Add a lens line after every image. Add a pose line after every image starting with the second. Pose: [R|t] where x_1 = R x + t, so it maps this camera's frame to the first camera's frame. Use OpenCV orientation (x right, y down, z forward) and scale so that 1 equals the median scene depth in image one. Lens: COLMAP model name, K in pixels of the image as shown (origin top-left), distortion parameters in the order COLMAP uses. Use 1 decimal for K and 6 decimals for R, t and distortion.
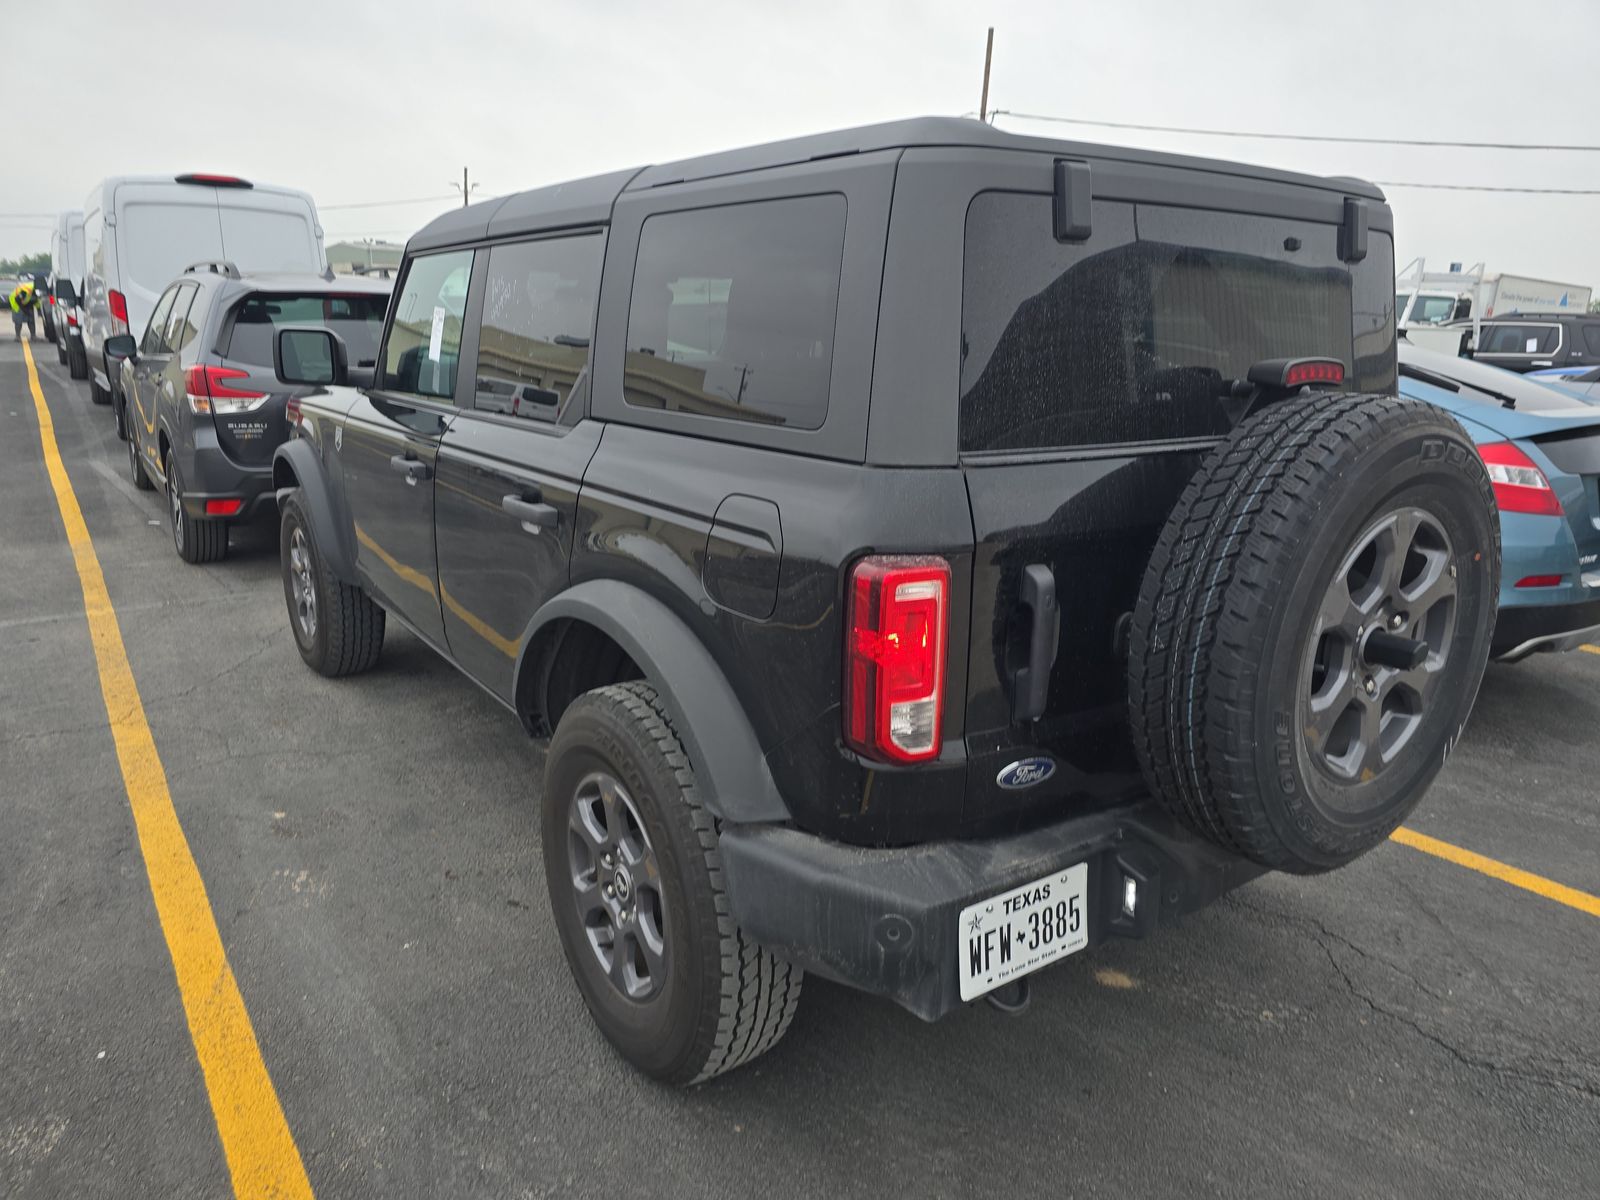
lens RADIAL K [[1207.8, 0, 800.0], [0, 1207.8, 600.0], [0, 0, 1]] dist [0.012360, 0.000866]
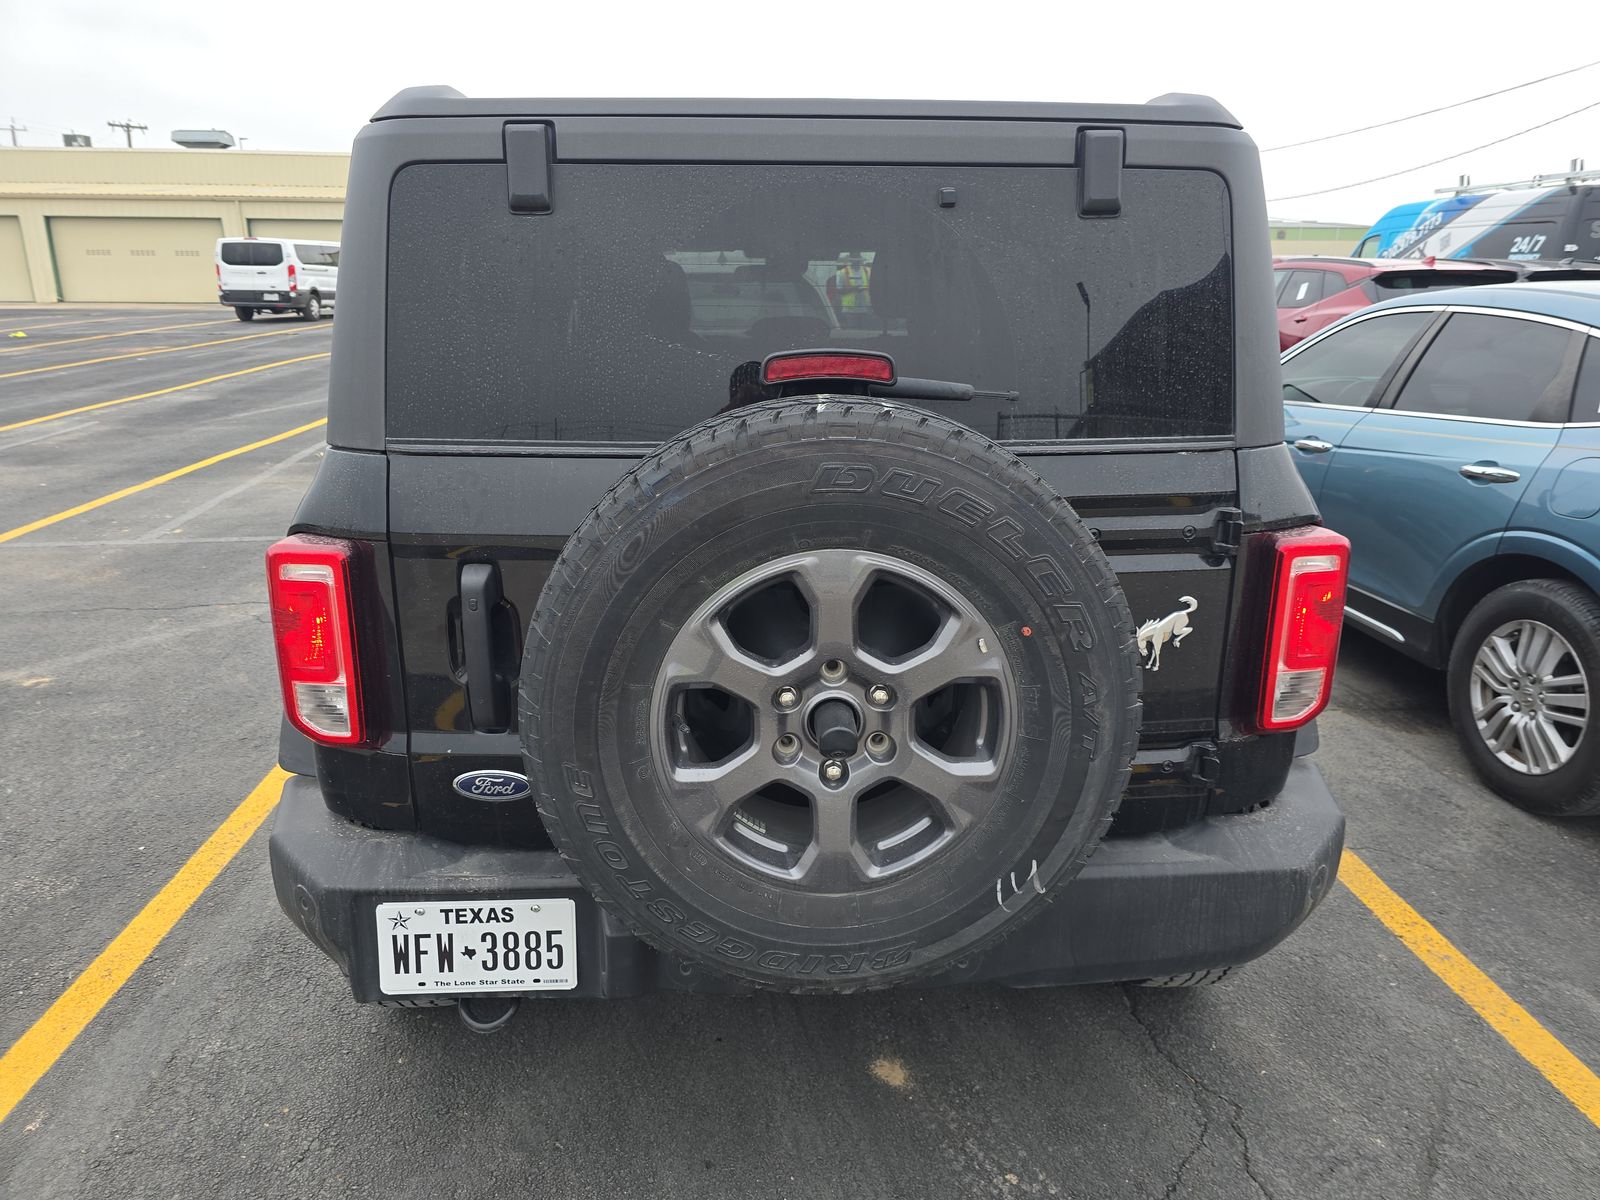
lens RADIAL K [[1117.2, 0, 800.0], [0, 1117.2, 600.0], [0, 0, 1]] dist [-0.007902, 0.000864]
pose [[0.841054, 0.133705, -0.524168, 0.816708], [-0.128886, 0.990598, 0.045878, -0.069173], [0.525374, 0.028972, 0.850378, 0.378880]]
